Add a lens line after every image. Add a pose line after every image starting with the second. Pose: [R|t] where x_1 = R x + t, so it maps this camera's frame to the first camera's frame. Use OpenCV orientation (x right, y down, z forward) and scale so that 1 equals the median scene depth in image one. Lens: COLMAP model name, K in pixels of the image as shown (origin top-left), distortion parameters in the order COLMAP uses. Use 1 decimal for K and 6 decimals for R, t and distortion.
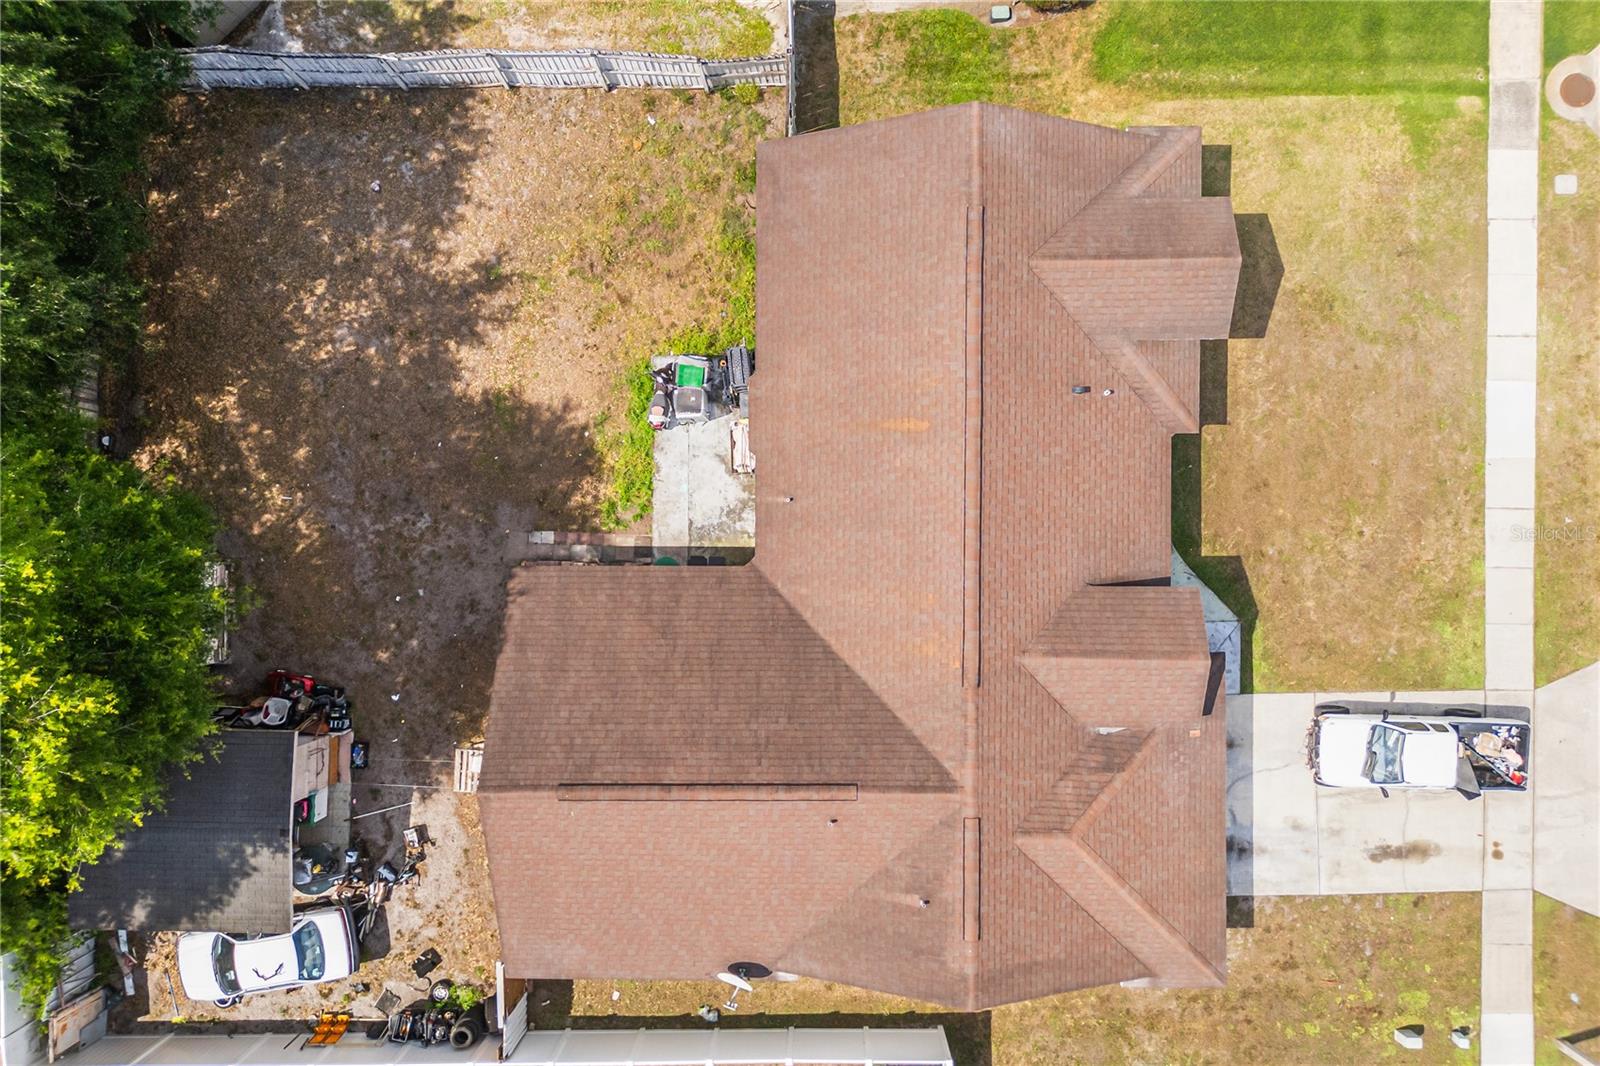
lens RADIAL K [[1113.3, 0, 800.0], [0, 1113.3, 533.0], [0, 0, 1]] dist [0.074934, -0.082498]
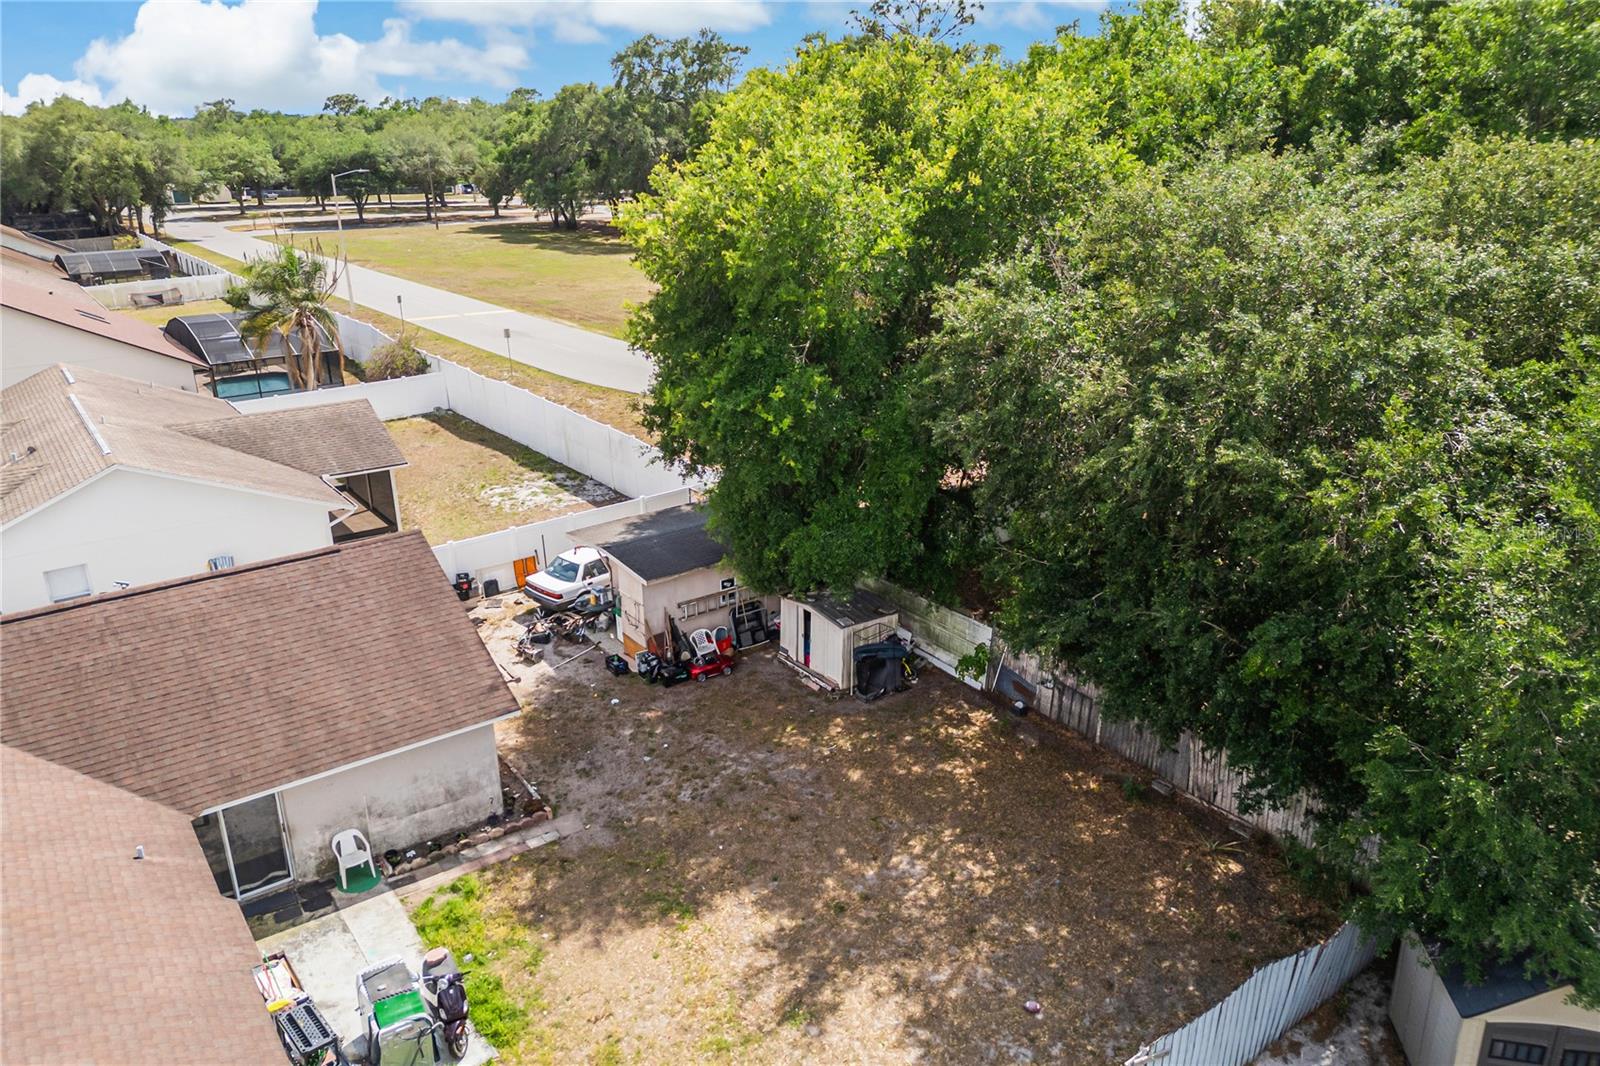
lens RADIAL K [[1113.3, 0, 800.0], [0, 1113.3, 533.0], [0, 0, 1]] dist [0.074934, -0.082498]
pose [[-0.801292, 0.234745, -0.550296, 0.005869], [-0.597411, -0.264581, 0.757032, -0.628532], [0.032111, 0.935356, 0.352246, 0.537336]]
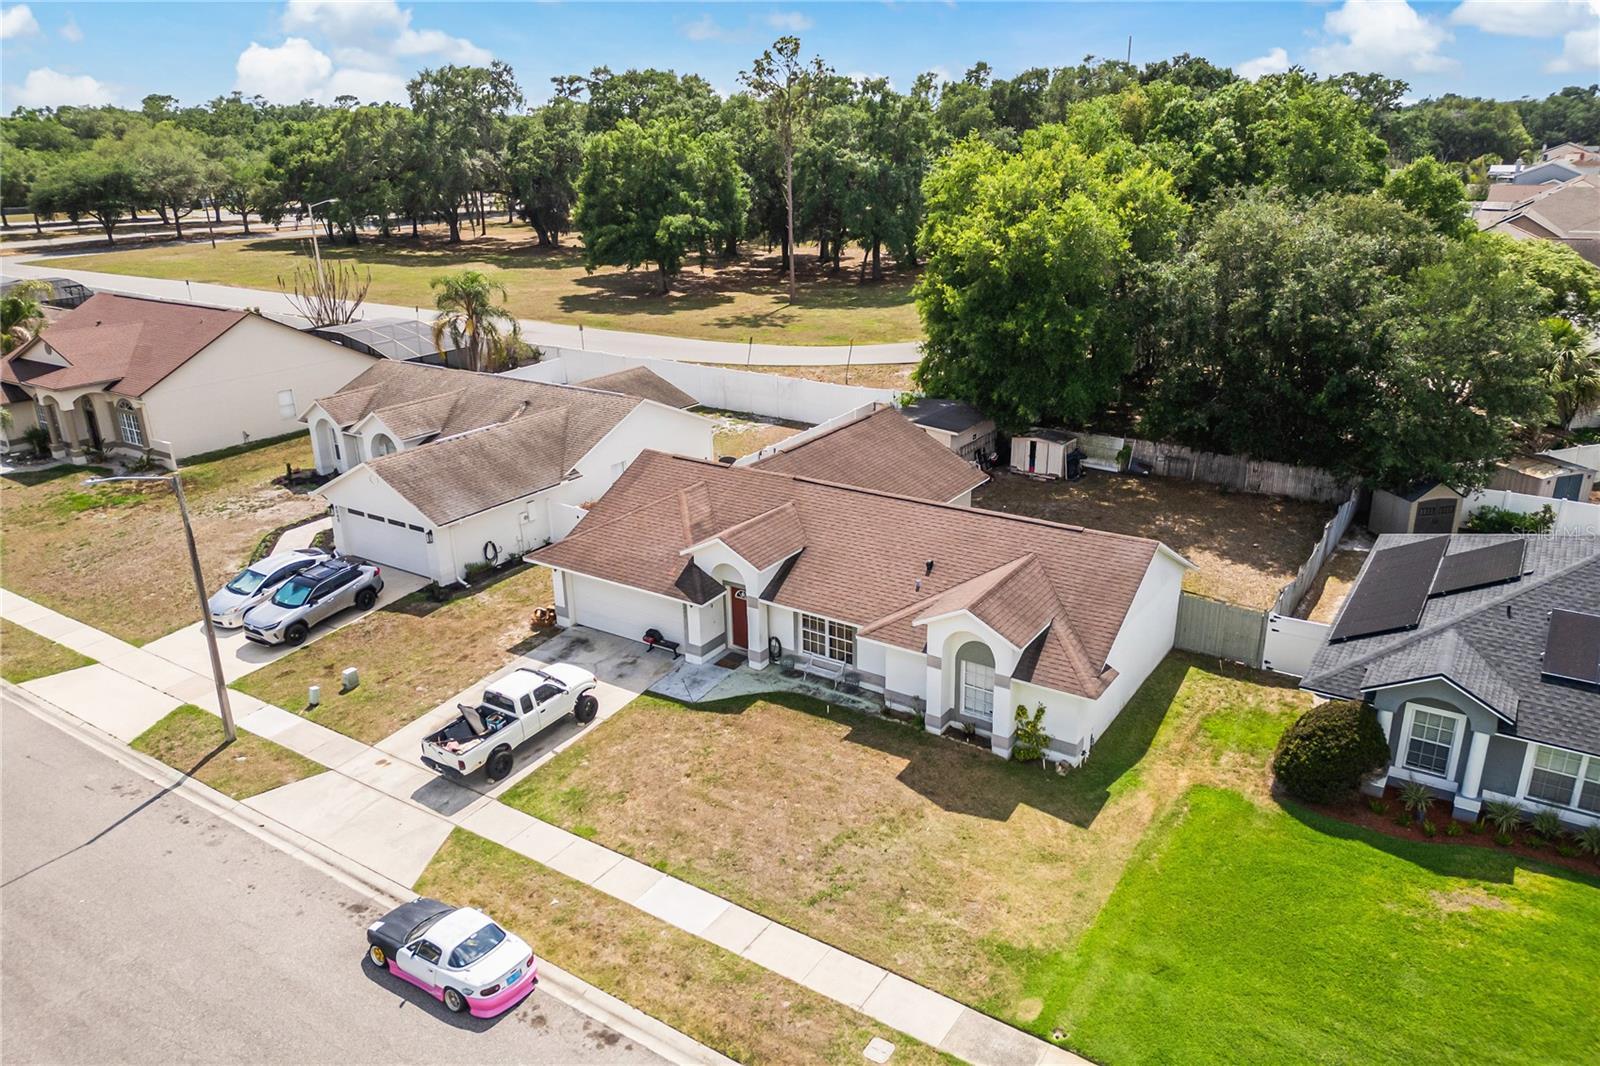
lens RADIAL K [[1120.6, 0, 808.5], [0, 1120.6, 534.1], [0, 0, 1]] dist [0.086539, -0.083370]
pose [[-0.546297, 0.315854, -0.775755, 1.174128], [-0.837158, -0.176111, 0.517833, -0.596929], [0.026941, 0.932320, 0.360628, 0.404049]]
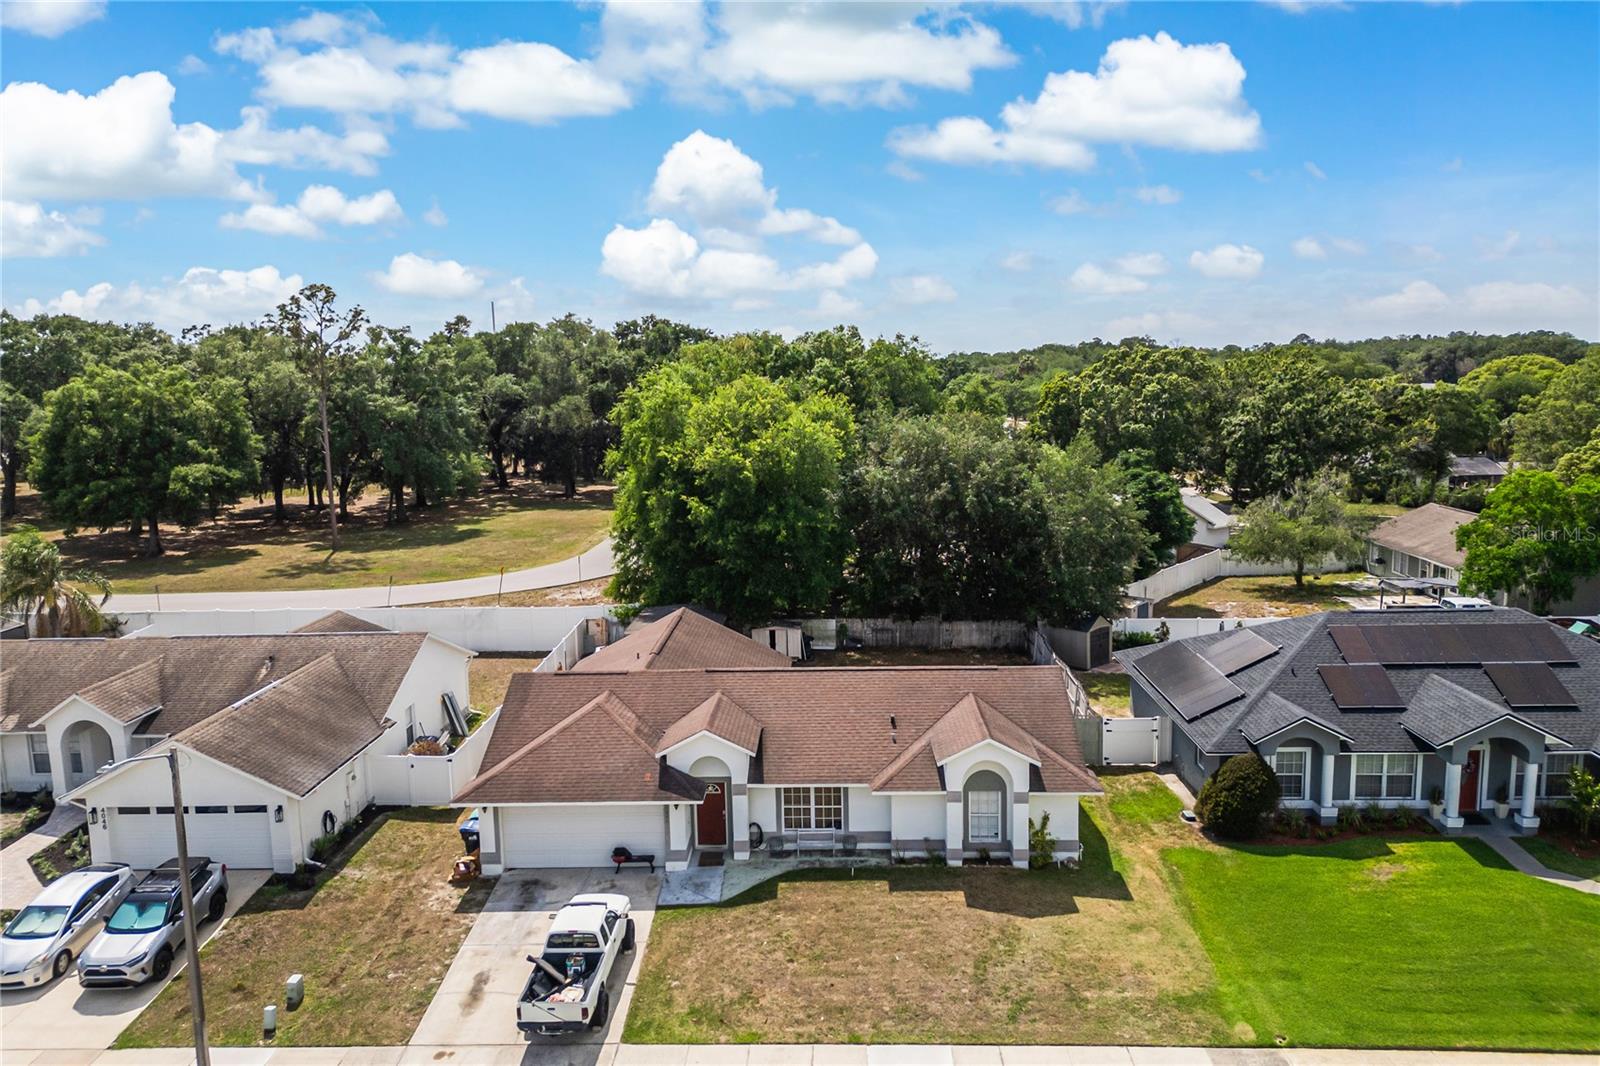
lens RADIAL K [[1125.9, 0, 807.2], [0, 1125.9, 530.1], [0, 0, 1]] dist [0.061859, -0.054865]
pose [[-0.032168, 0.168113, -0.985243, 1.456111], [-0.999231, 0.016681, 0.035471, -0.058477], [0.022398, 0.985627, 0.167447, 0.422511]]
